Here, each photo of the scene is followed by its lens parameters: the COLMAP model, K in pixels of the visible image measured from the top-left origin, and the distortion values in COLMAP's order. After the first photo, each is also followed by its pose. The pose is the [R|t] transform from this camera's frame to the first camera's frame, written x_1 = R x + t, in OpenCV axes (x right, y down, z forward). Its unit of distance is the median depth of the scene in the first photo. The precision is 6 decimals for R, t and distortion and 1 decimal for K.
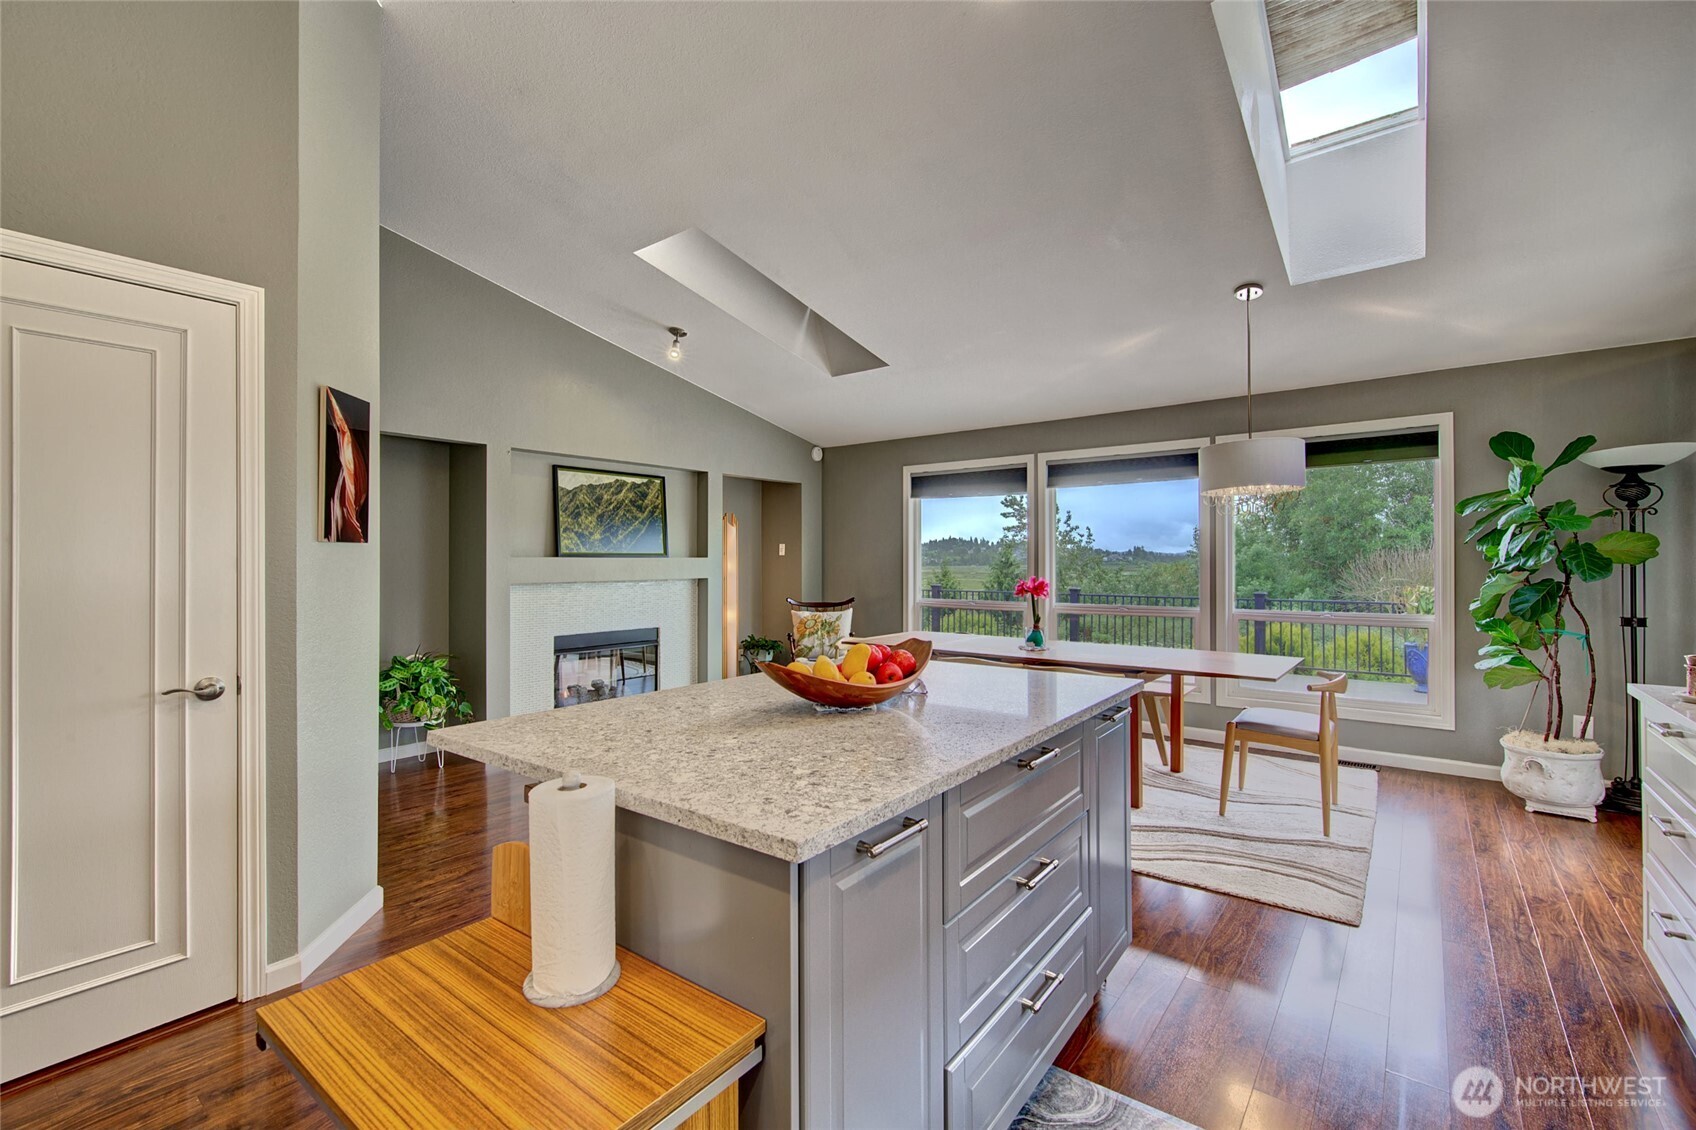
lens RADIAL K [[729.5, 0, 847.8], [0, 729.5, 560.4], [0, 0, 1]] dist [-0.001787, 0.001092]
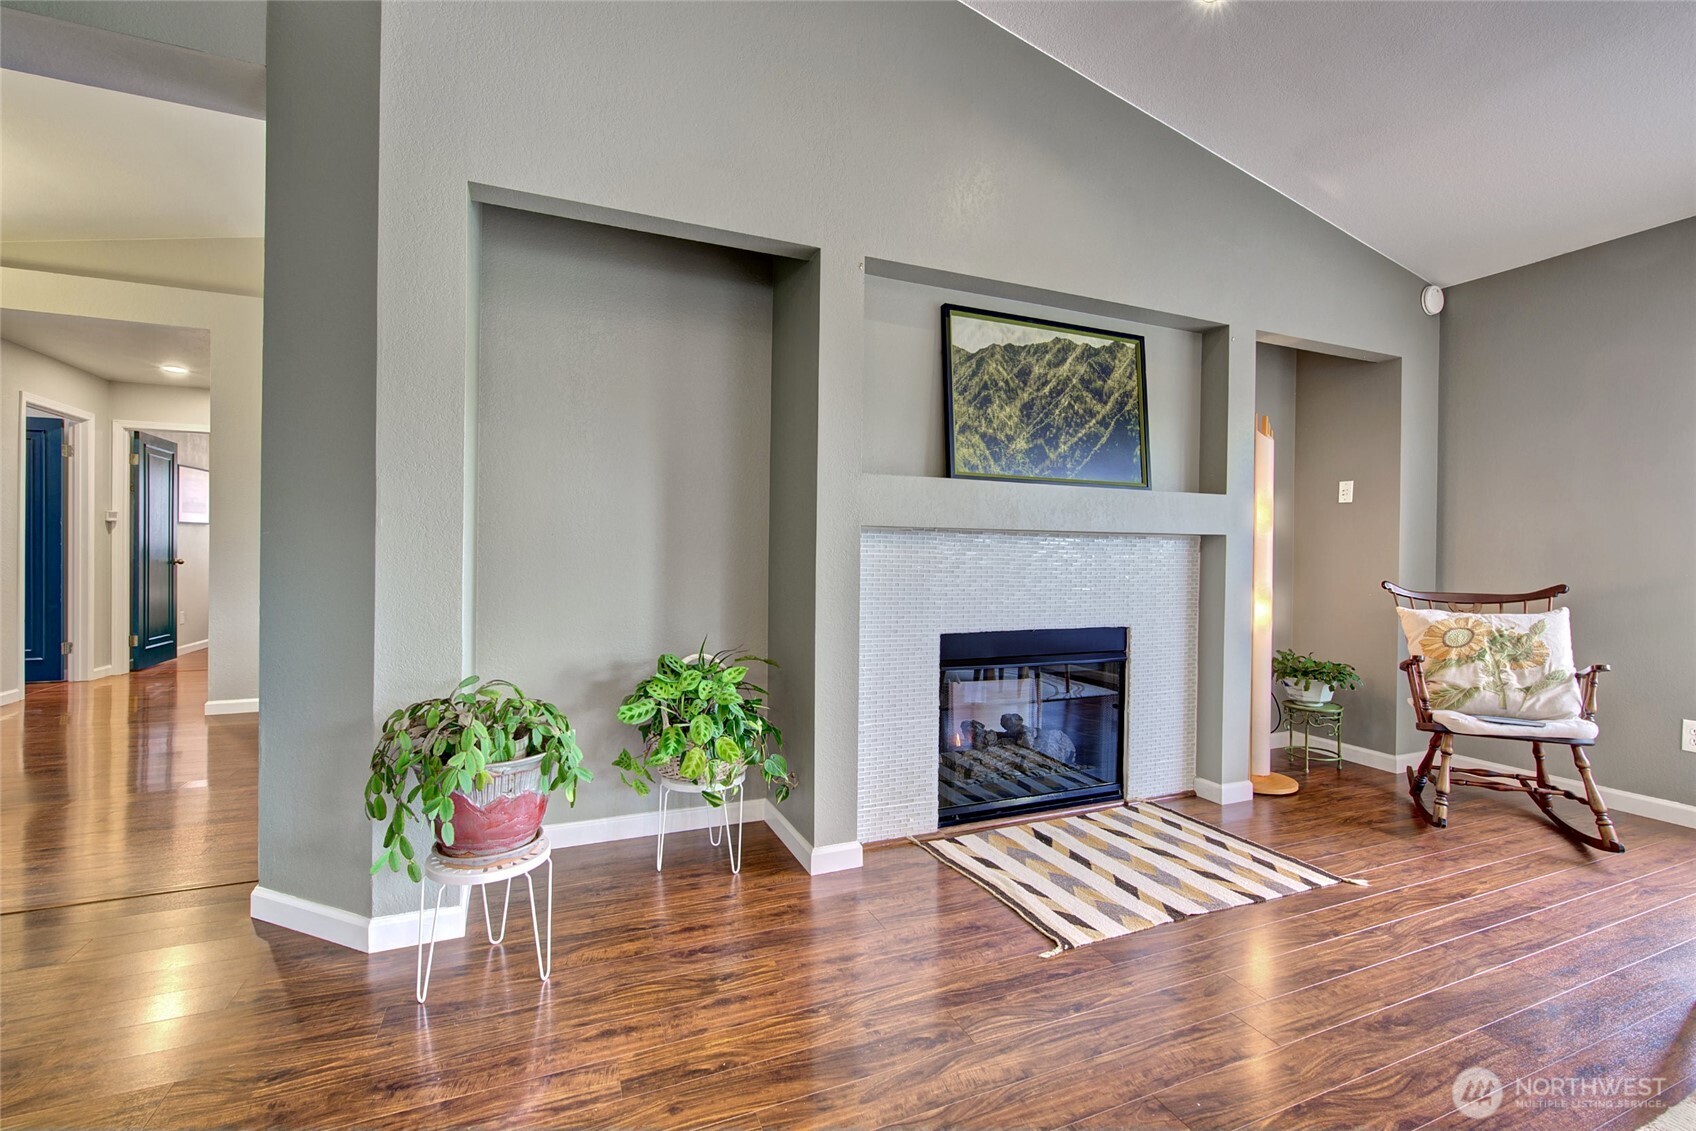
lens RADIAL K [[729.5, 0, 845.4], [0, 729.5, 557.4], [0, 0, 1]] dist [-0.001787, 0.001092]
pose [[0.874066, 0.013073, -0.485631, -0.199316], [-0.011374, 0.999915, 0.006446, 0.044771], [0.485674, -0.000111, 0.874140, 0.485729]]
